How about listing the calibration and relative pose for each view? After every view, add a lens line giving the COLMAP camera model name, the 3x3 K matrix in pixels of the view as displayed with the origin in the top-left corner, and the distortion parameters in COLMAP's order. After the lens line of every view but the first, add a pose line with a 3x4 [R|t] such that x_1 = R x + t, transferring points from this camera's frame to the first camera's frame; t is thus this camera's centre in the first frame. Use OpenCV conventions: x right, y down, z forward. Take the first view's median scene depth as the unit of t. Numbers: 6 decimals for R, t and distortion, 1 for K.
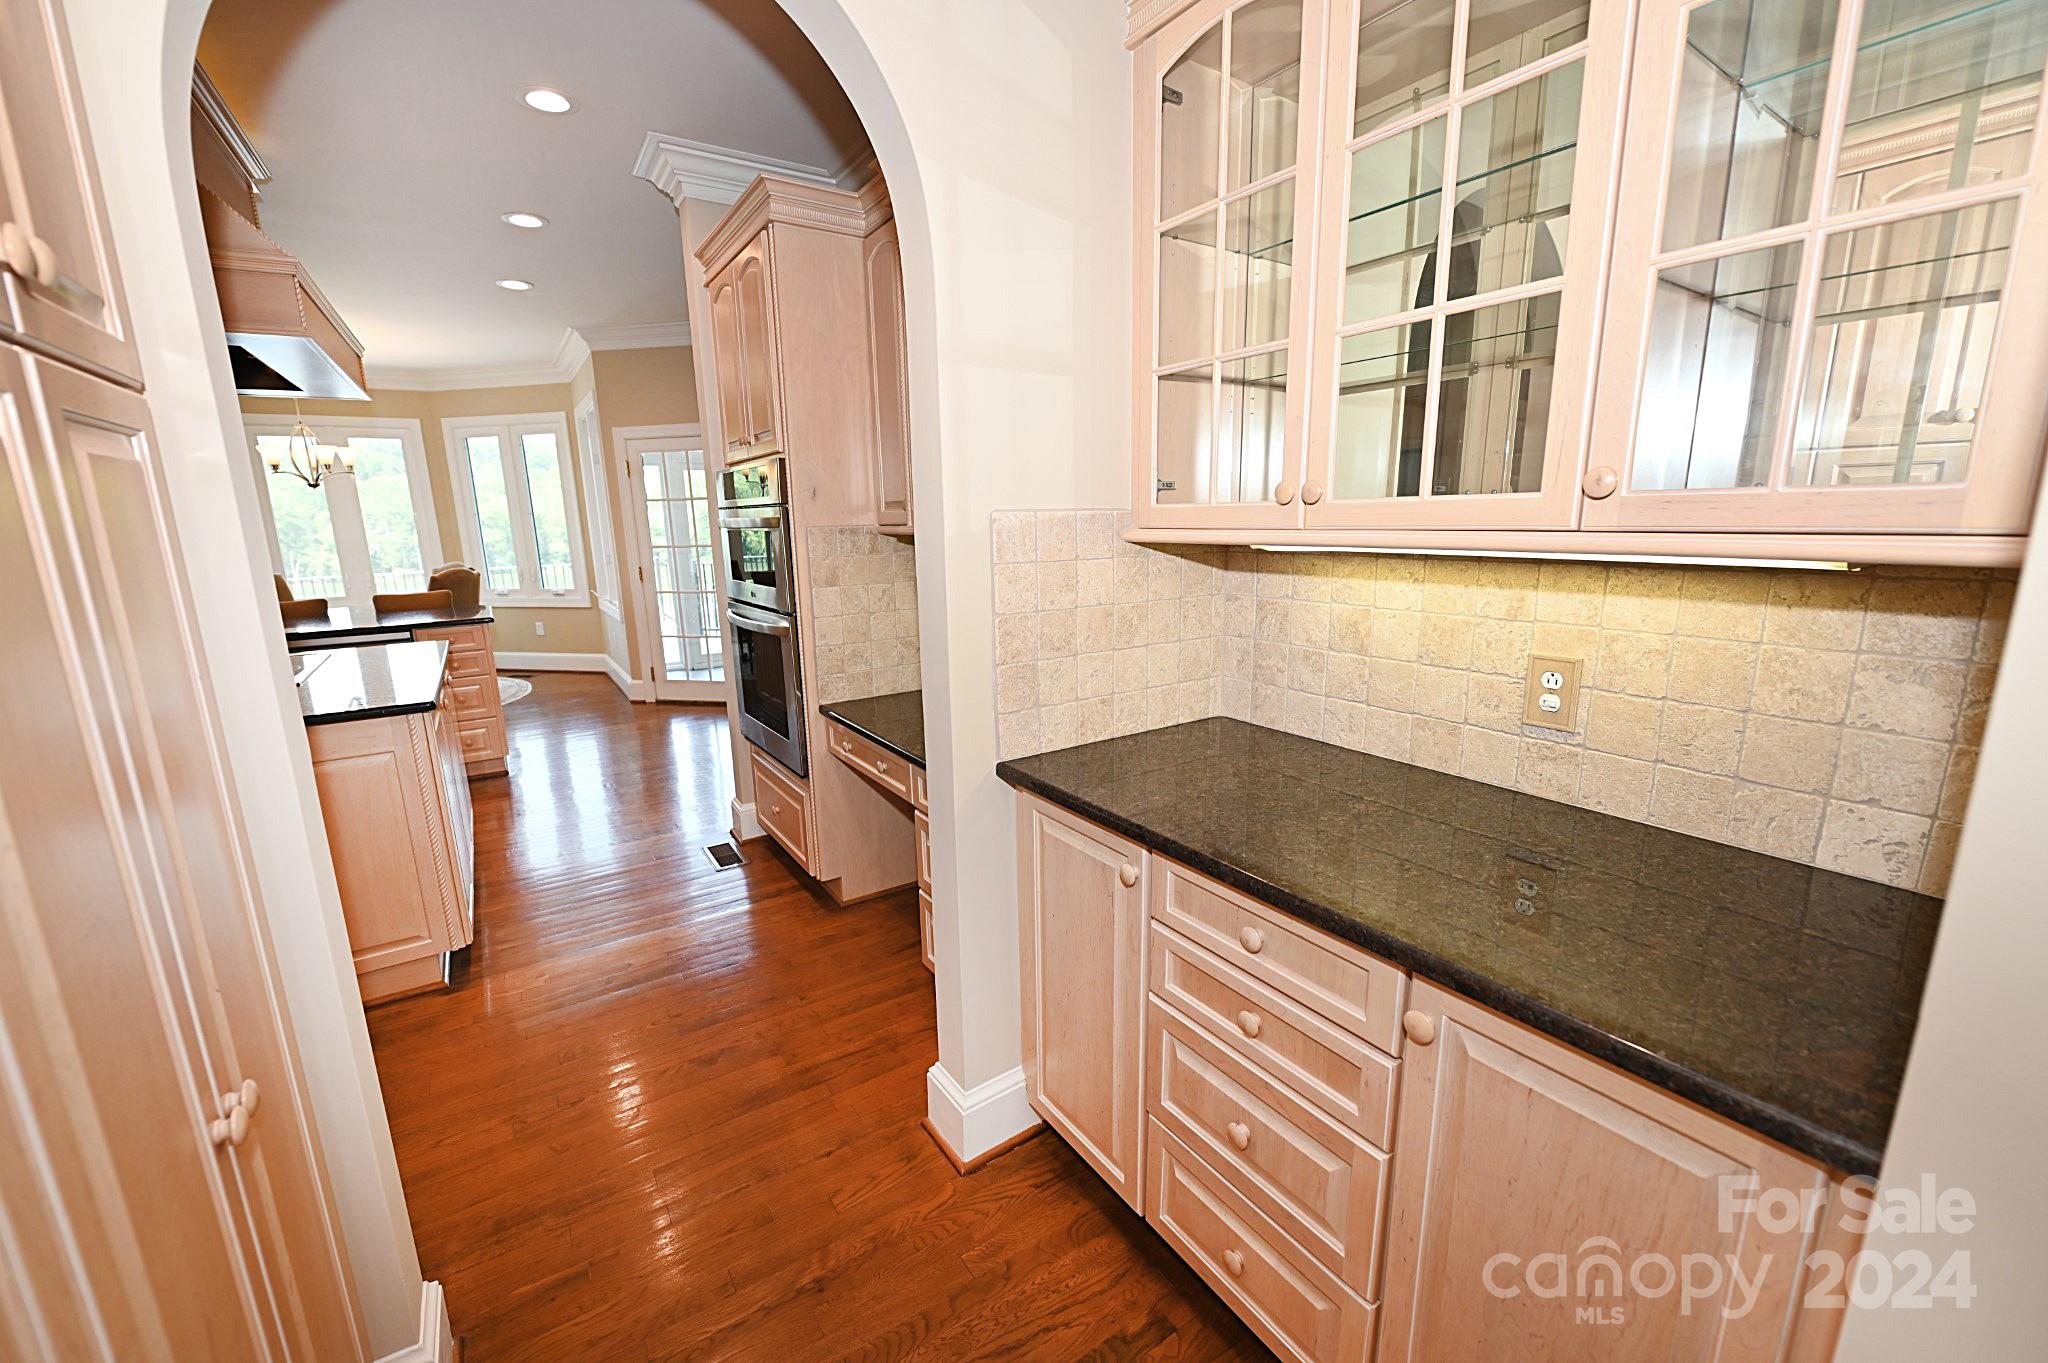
lens RADIAL K [[814.9, 0, 1016.6], [0, 814.9, 687.8], [0, 0, 1]] dist [-0.005080, -0.000691]
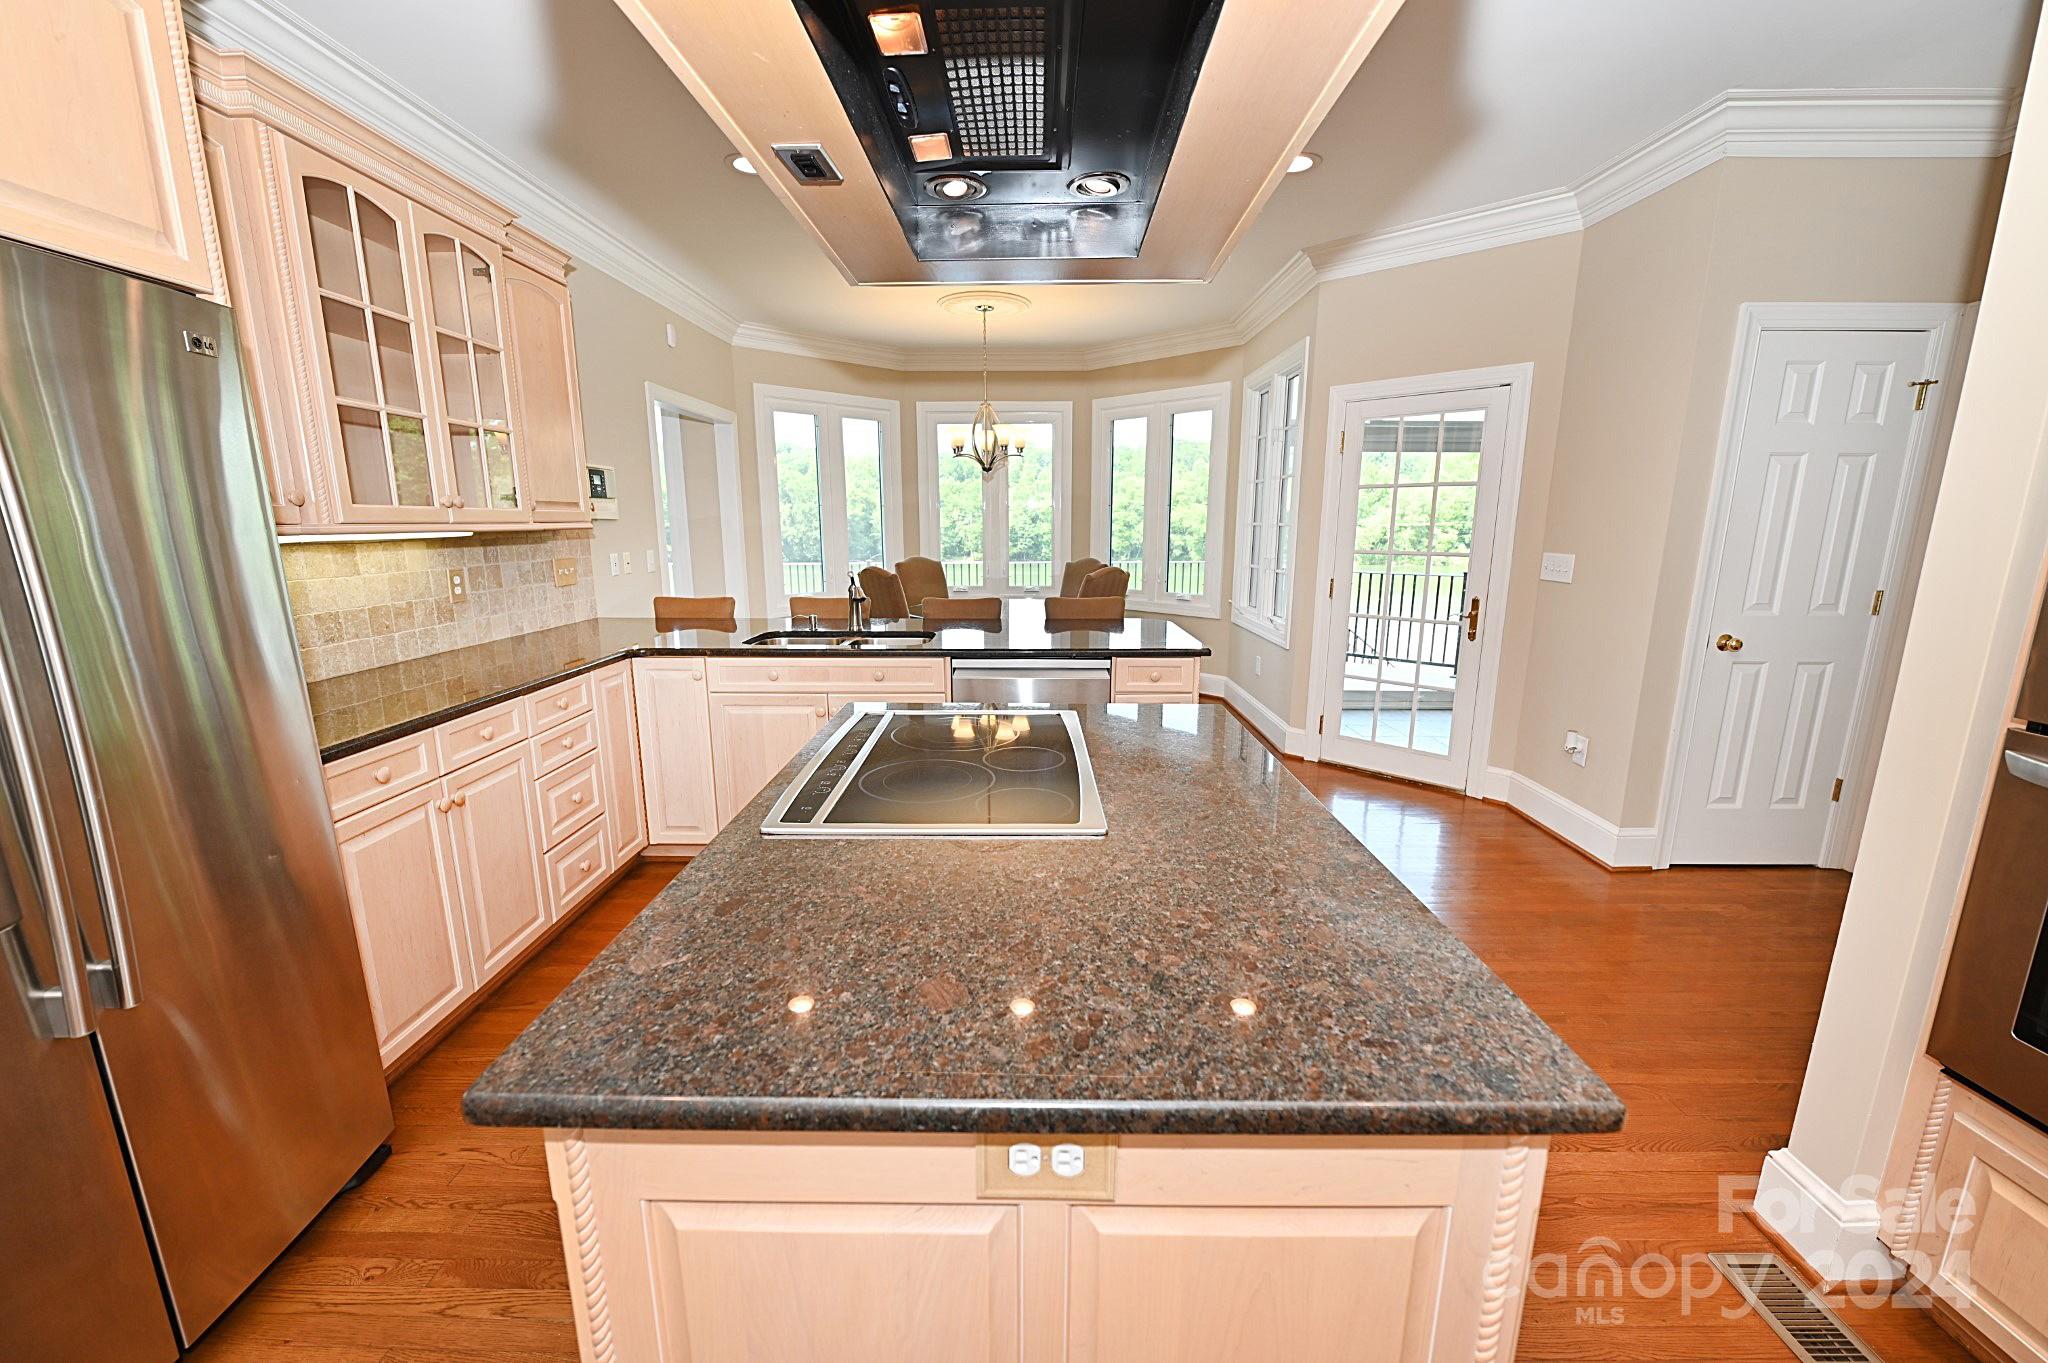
lens RADIAL K [[814.9, 0, 1016.6], [0, 814.9, 687.8], [0, 0, 1]] dist [-0.005080, -0.000691]
pose [[0.828743, 0.137505, -0.542473, -0.279654], [-0.138015, 0.989622, 0.040000, -0.041131], [0.542344, 0.041720, 0.839120, 0.231395]]
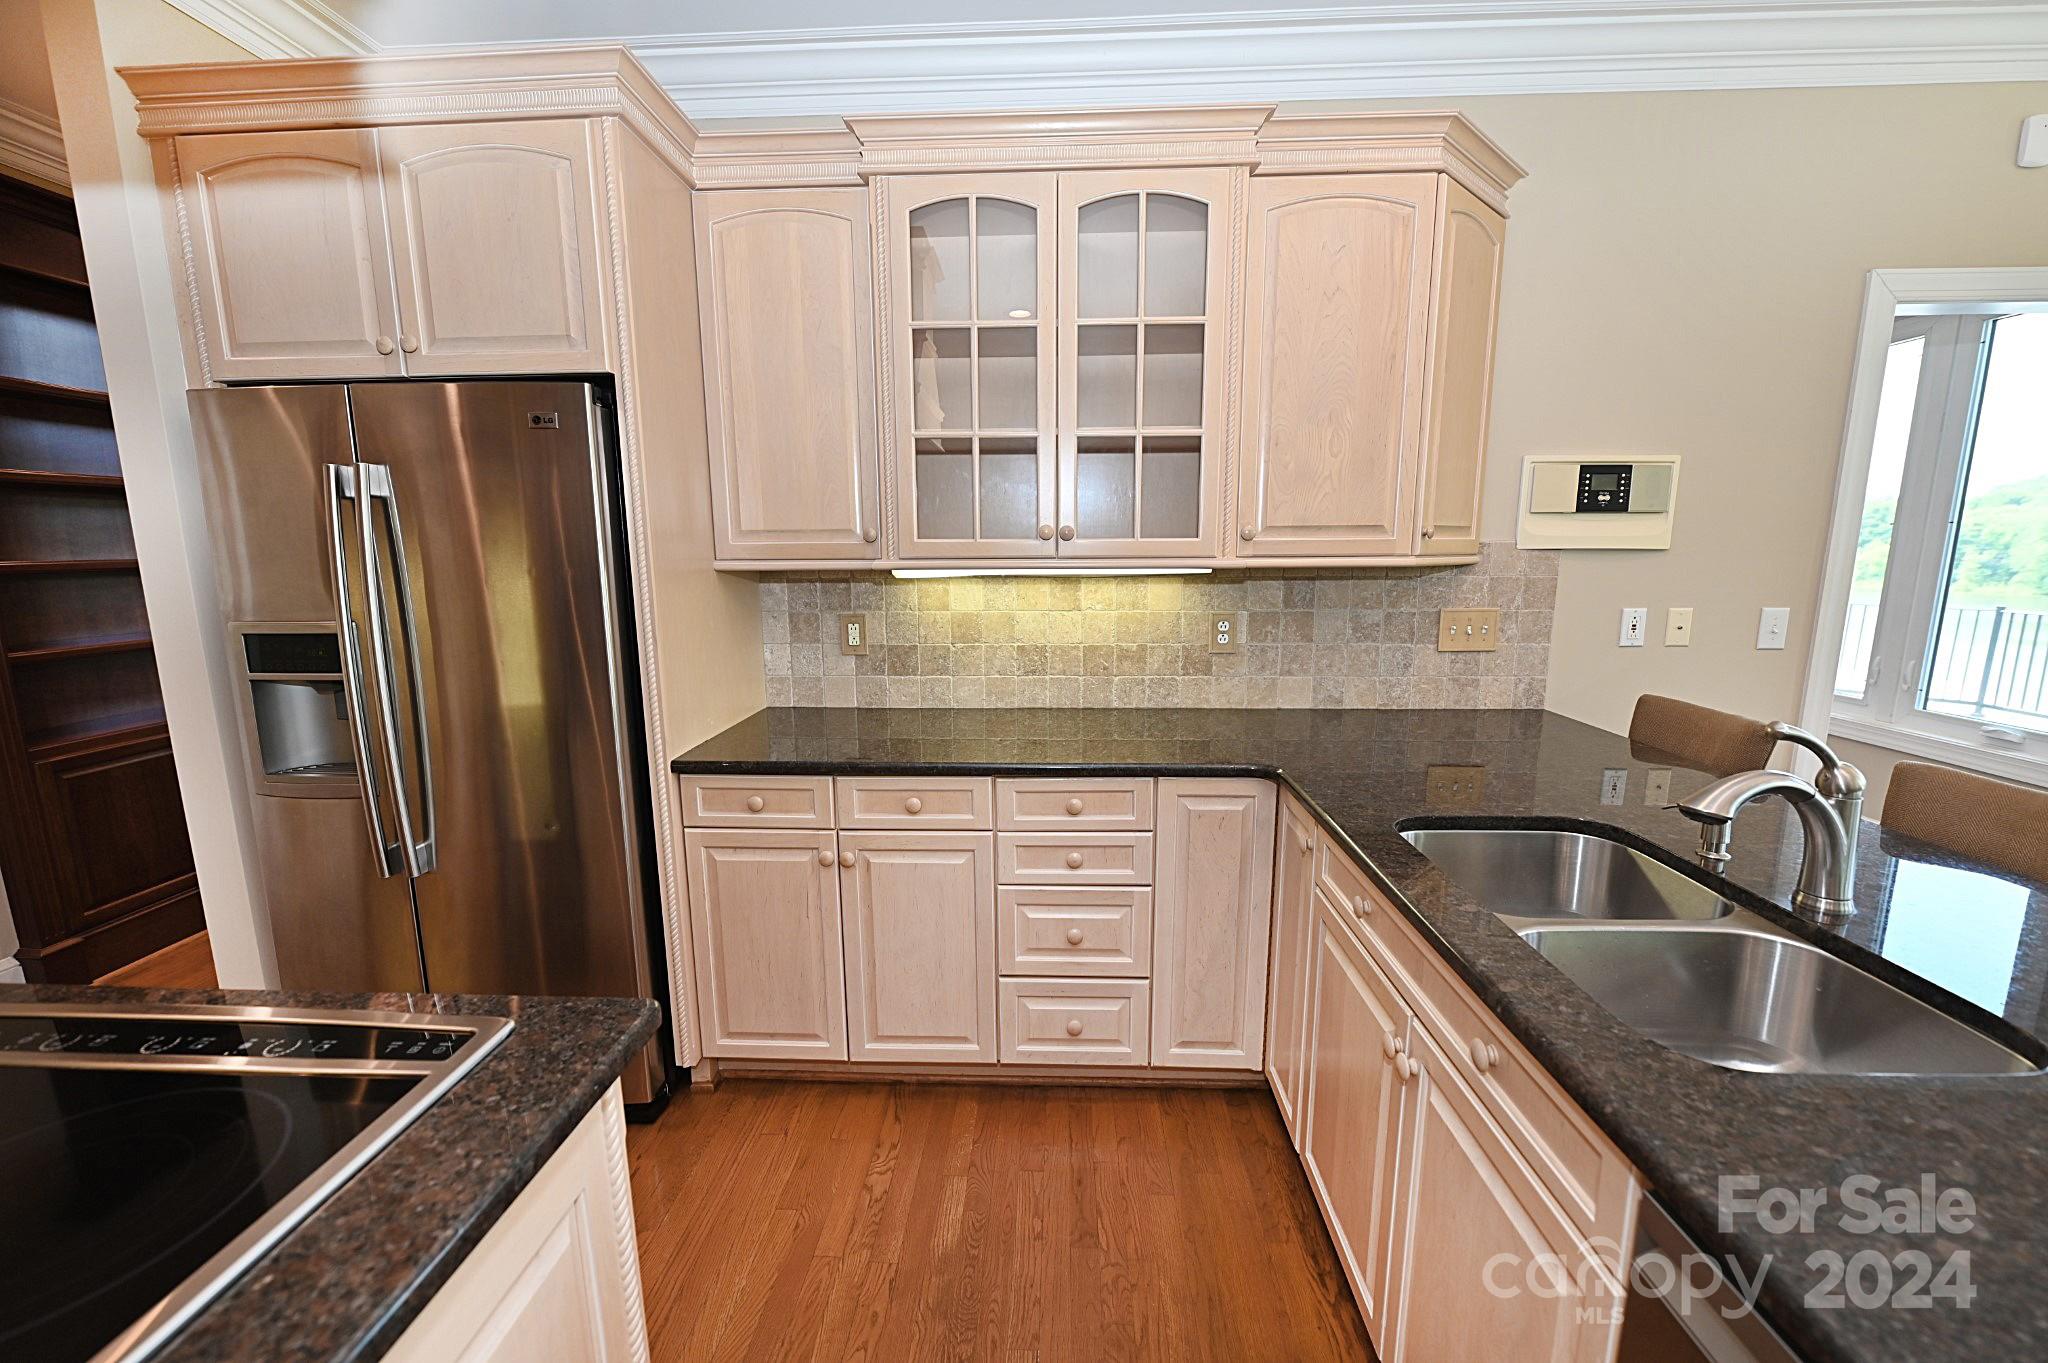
lens RADIAL K [[814.9, 0, 1016.6], [0, 814.9, 687.8], [0, 0, 1]] dist [-0.005080, -0.000691]
pose [[-0.588762, 0.168268, -0.790598, -0.452473], [-0.147919, 0.939146, 0.310040, -0.117152], [0.794657, 0.299485, -0.528043, 0.586476]]
